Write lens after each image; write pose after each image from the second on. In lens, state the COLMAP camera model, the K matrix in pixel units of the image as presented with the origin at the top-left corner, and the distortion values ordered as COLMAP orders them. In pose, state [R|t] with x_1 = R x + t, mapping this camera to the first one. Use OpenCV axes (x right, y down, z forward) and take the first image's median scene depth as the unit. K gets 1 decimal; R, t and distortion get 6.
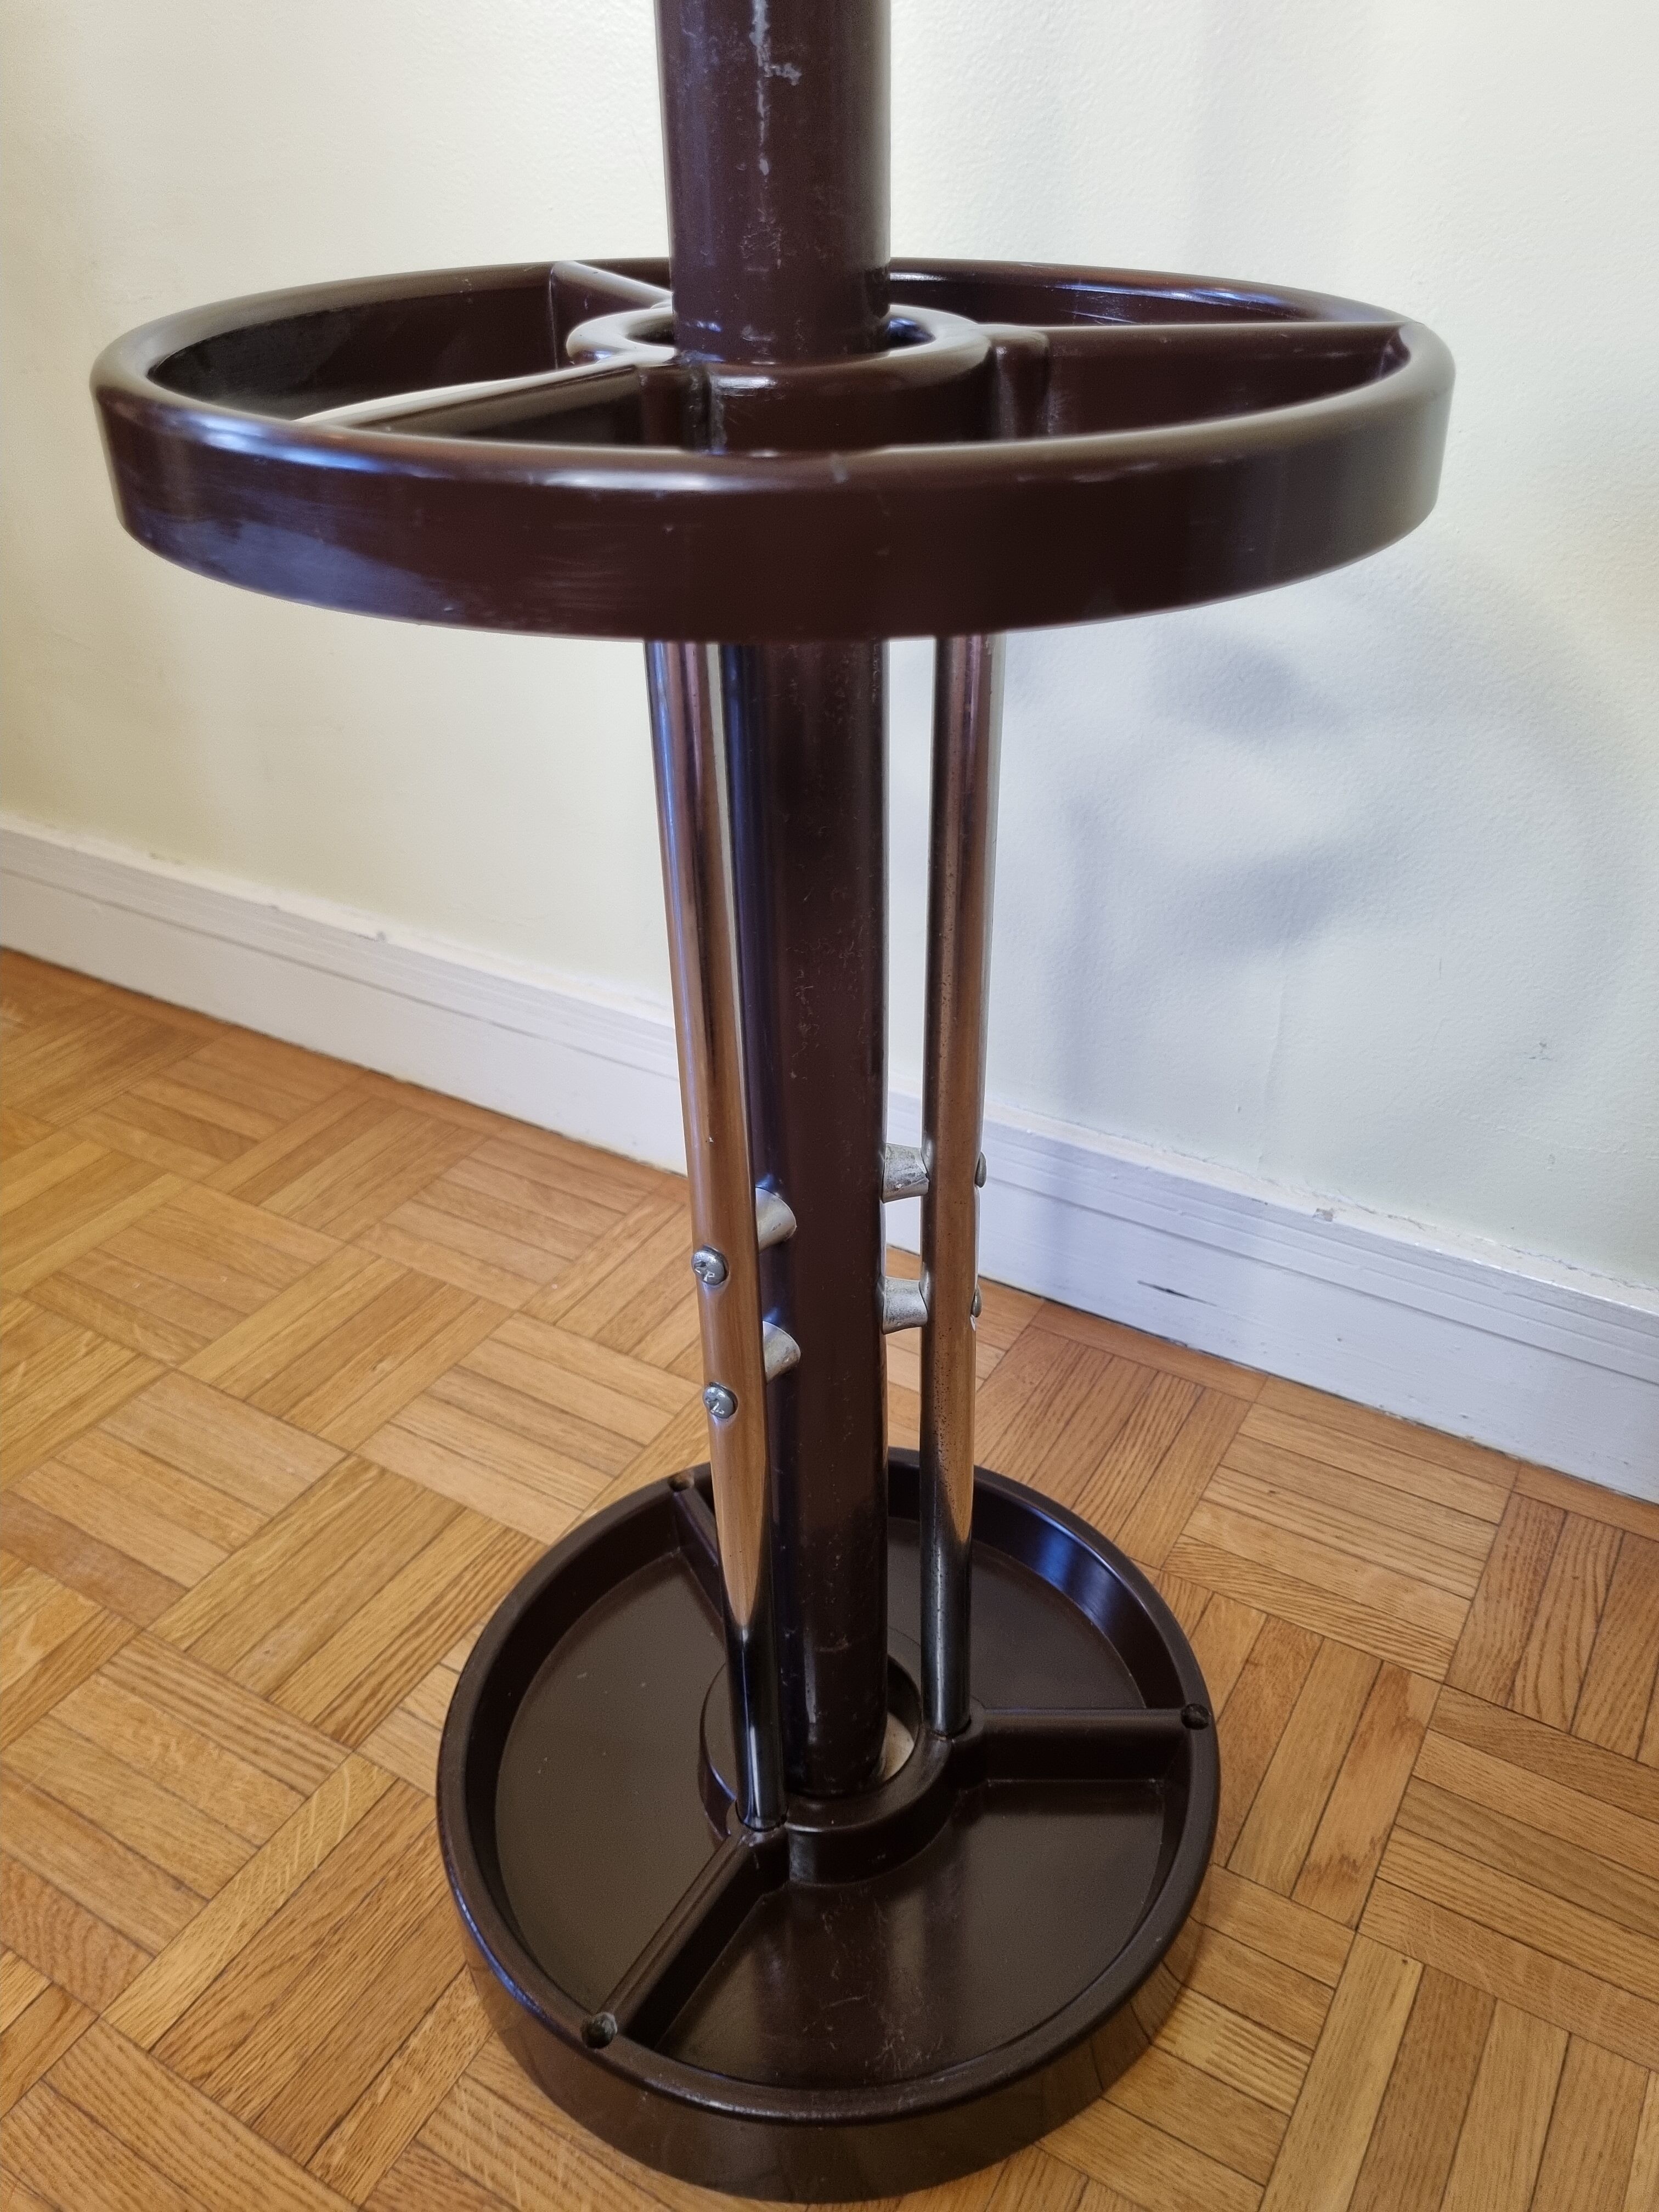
lens RADIAL K [[1701.7, 0, 851.3], [0, 1701.7, 1093.2], [0, 0, 1]] dist [0.041628, -0.039228]
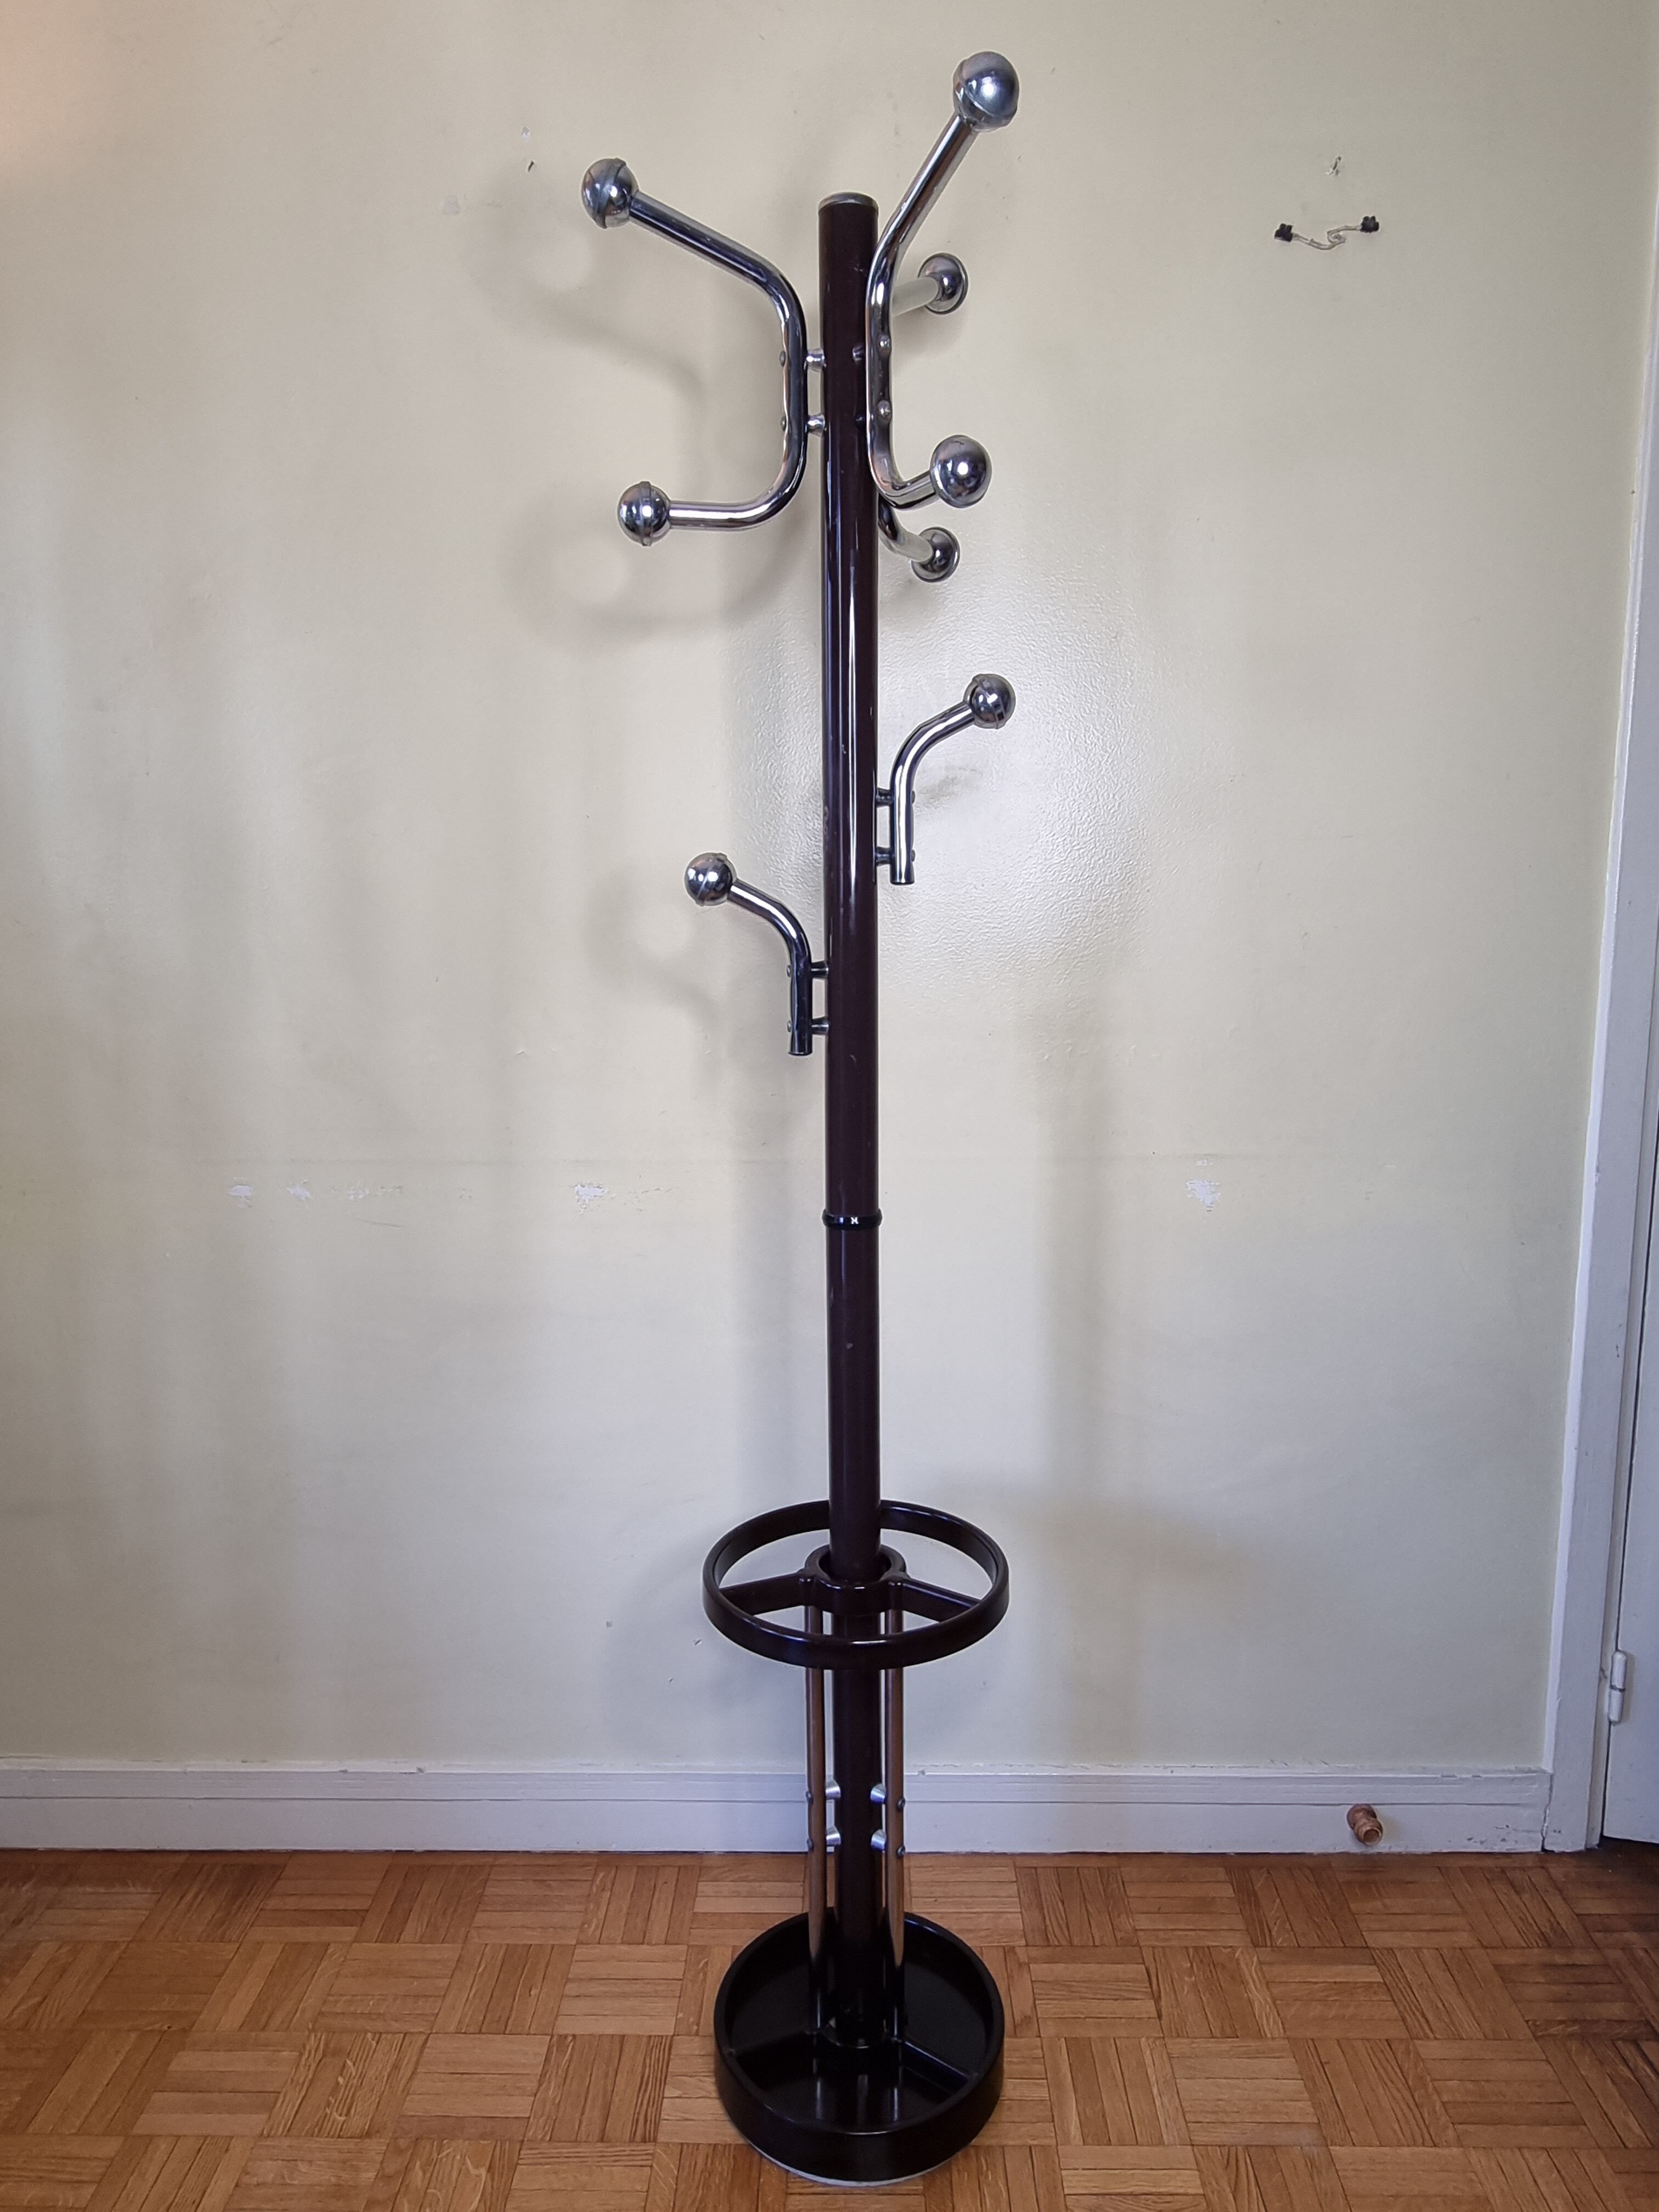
lens RADIAL K [[1424.0, 0, 834.6], [0, 1424.0, 1109.4], [0, 0, 1]] dist [0.006108, -0.006526]
pose [[0.872805, -0.072398, 0.482669, -0.790355], [0.255977, 0.909912, -0.326398, -0.168456], [-0.415555, 0.408434, 0.812709, -1.069410]]
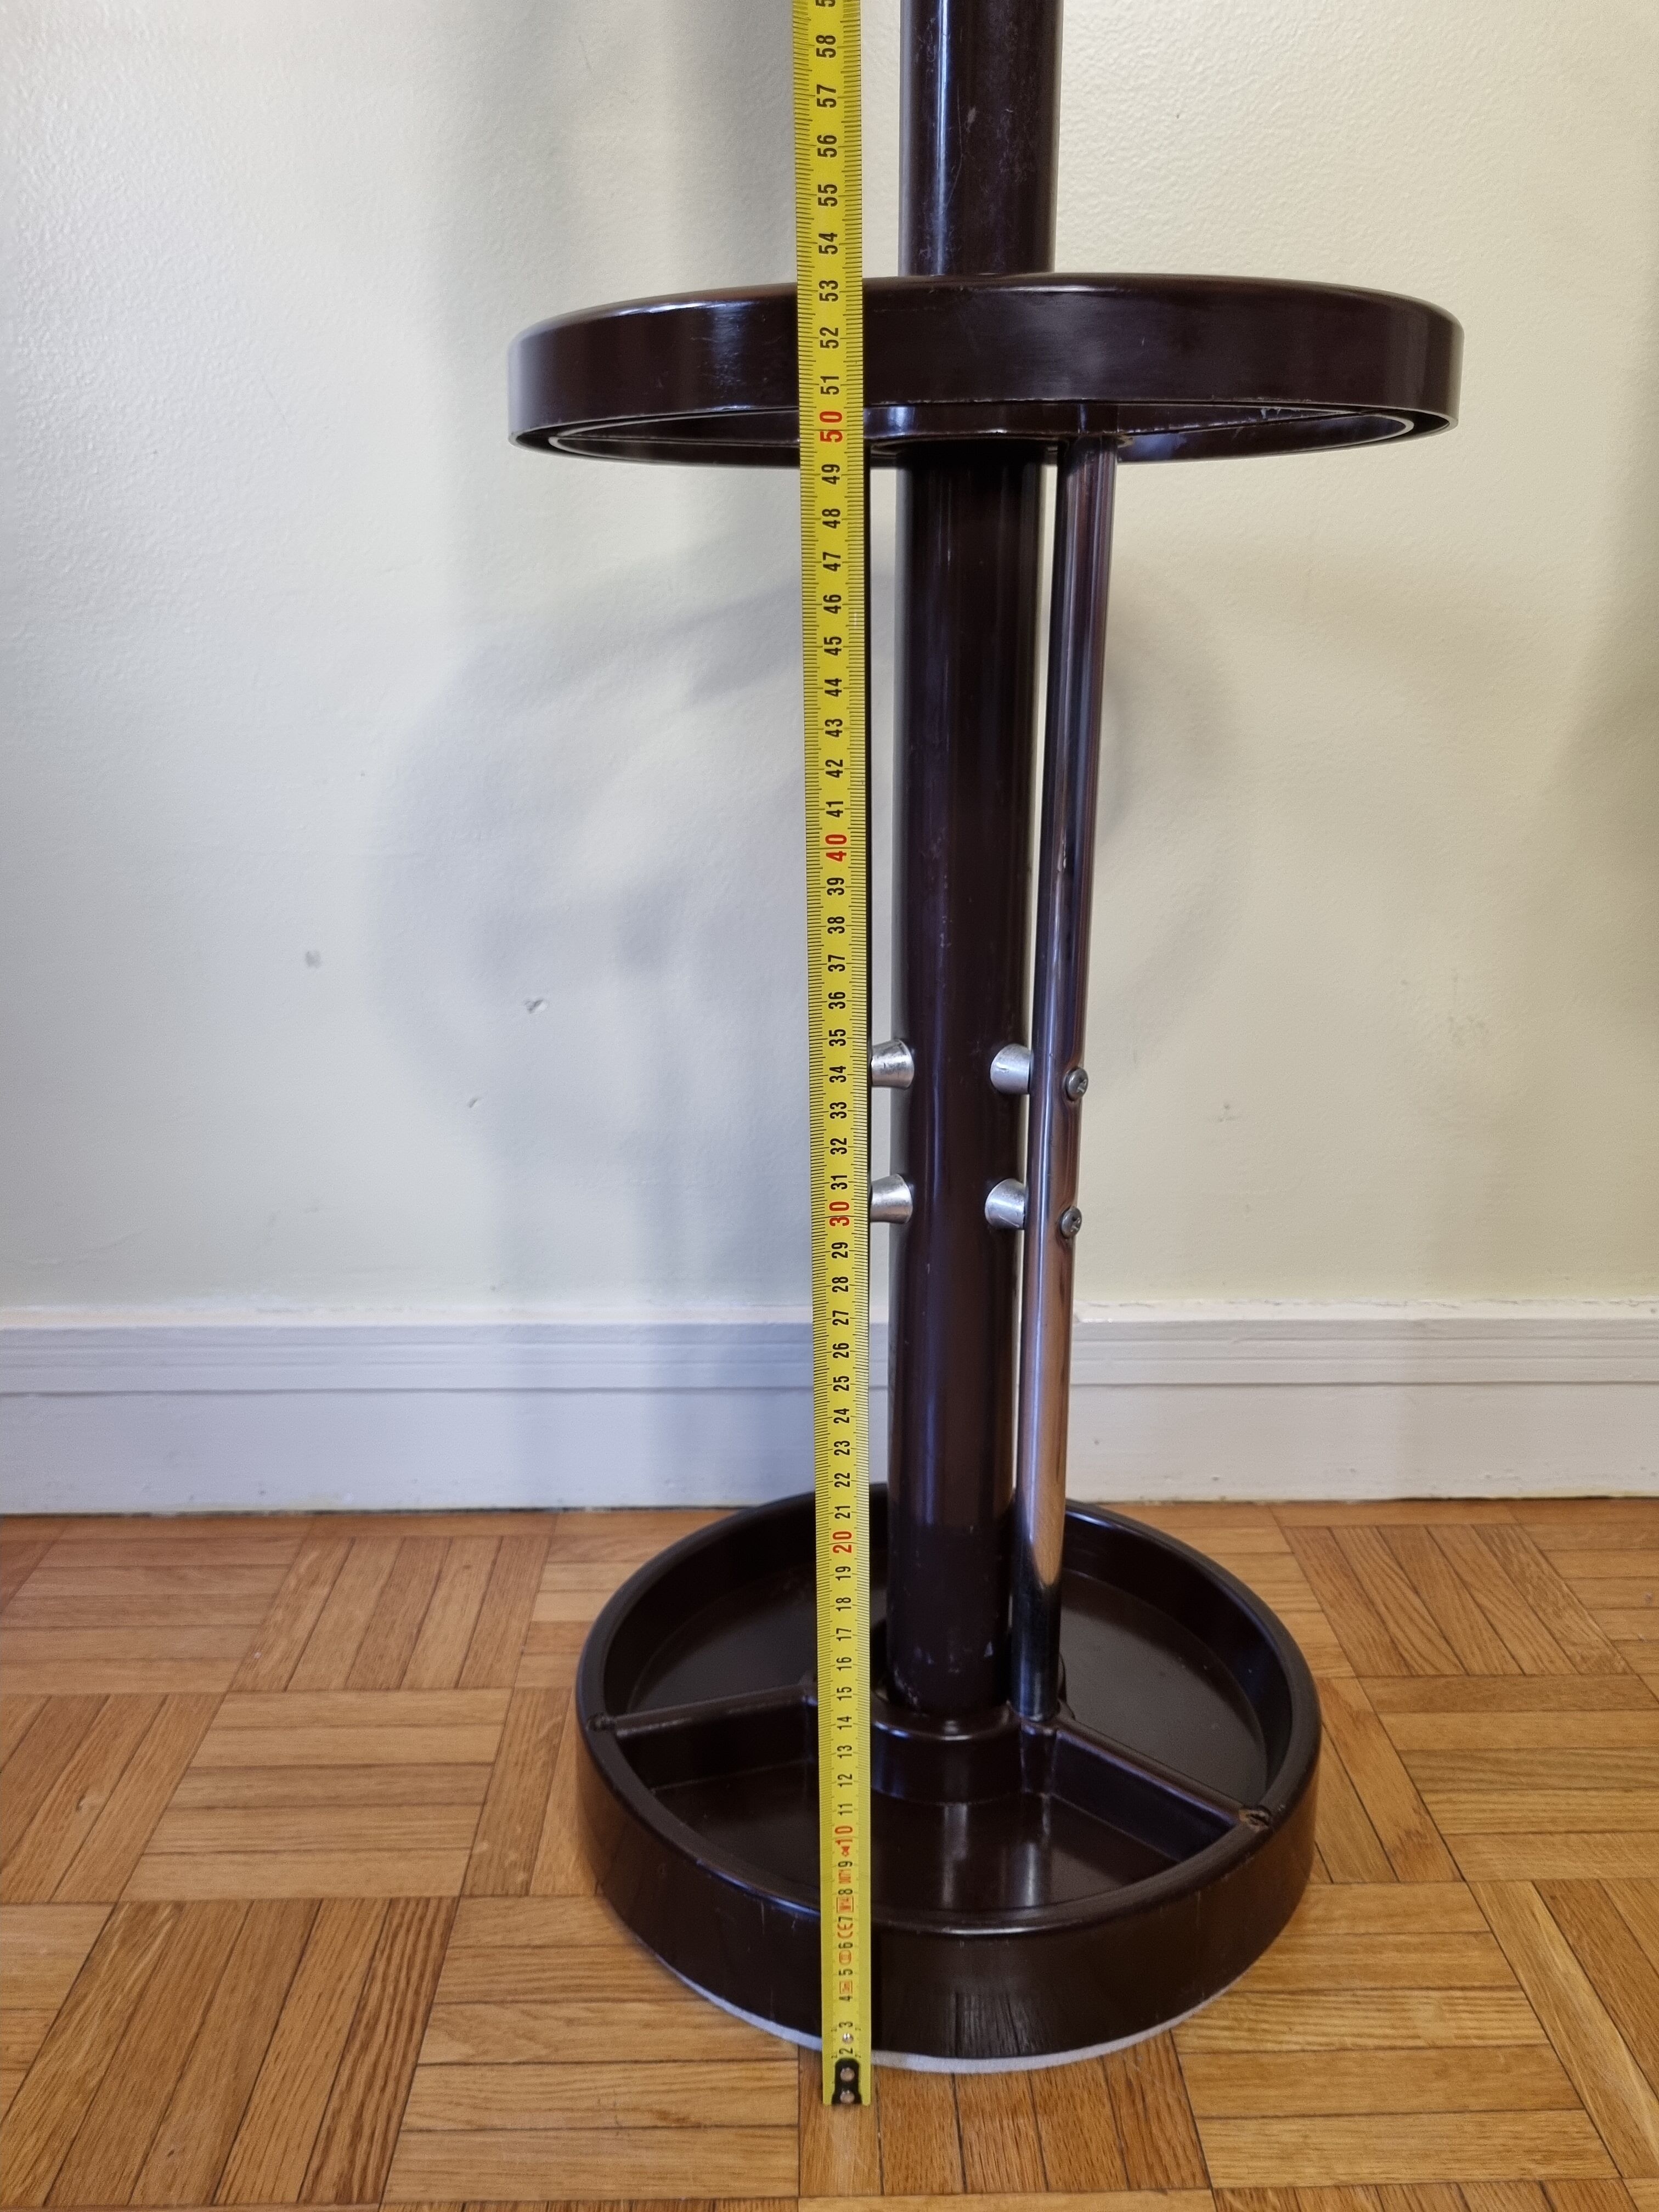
lens RADIAL K [[1701.7, 0, 830.6], [0, 1701.7, 1106.2], [0, 0, 1]] dist [0.041628, -0.039228]
pose [[0.851393, -0.132296, 0.507571, -0.382413], [0.264877, 0.943664, -0.198340, 0.119979], [-0.452736, 0.303310, 0.838471, 0.132610]]
